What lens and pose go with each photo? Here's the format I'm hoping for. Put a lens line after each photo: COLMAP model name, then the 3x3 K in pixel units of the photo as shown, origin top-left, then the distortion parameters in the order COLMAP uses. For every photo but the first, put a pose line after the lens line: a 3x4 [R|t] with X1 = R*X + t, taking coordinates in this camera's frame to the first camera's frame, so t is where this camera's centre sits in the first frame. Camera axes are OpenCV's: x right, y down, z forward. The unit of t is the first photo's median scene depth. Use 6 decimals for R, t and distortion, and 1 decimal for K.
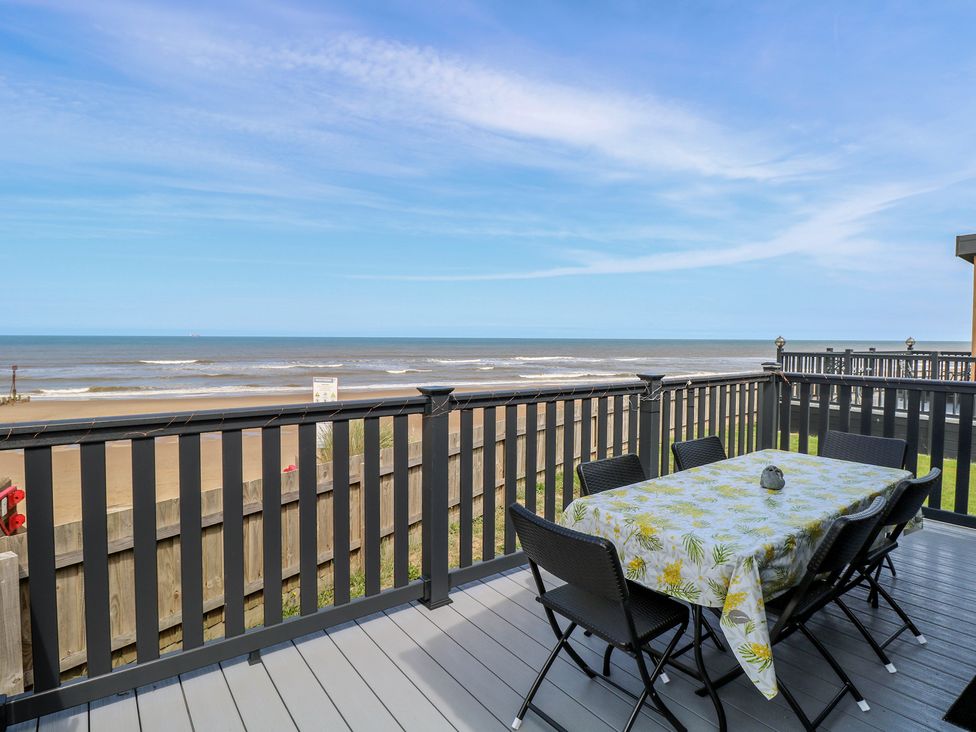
lens RADIAL K [[540.9, 0, 487.7], [0, 540.9, 358.8], [0, 0, 1]] dist [0.008169, -0.014690]
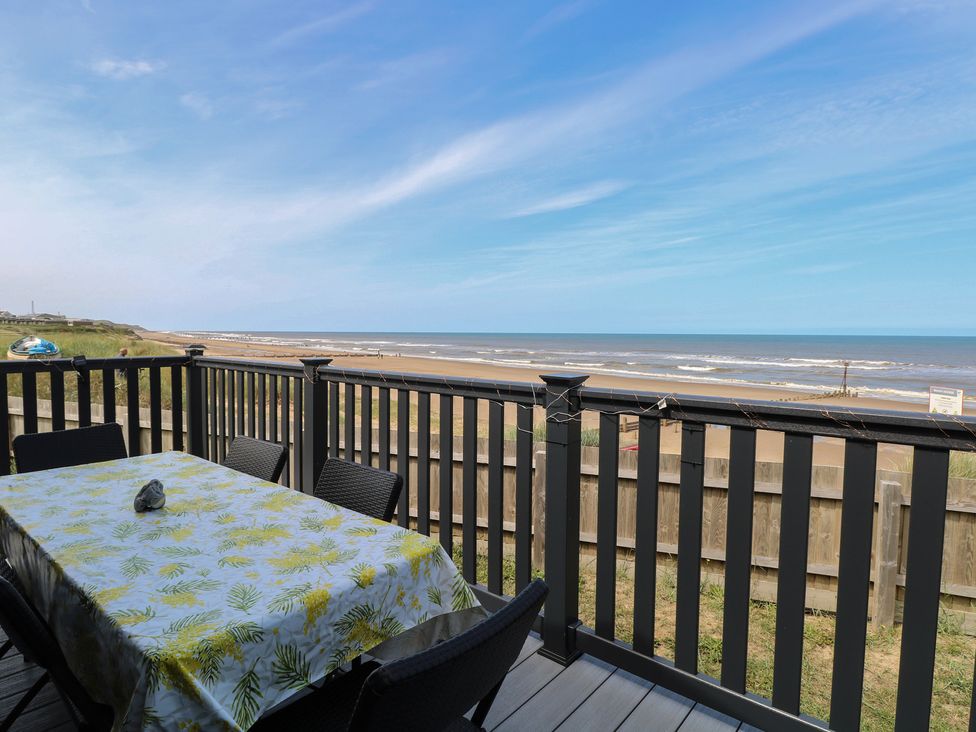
lens RADIAL K [[540.9, 0, 481.9], [0, 540.9, 375.0], [0, 0, 1]] dist [0.008169, -0.014690]
pose [[0.263360, 0.072600, -0.961962, 0.706597], [-0.044065, 0.997029, 0.063183, 0.001639], [0.963691, 0.025749, 0.265776, 0.688255]]
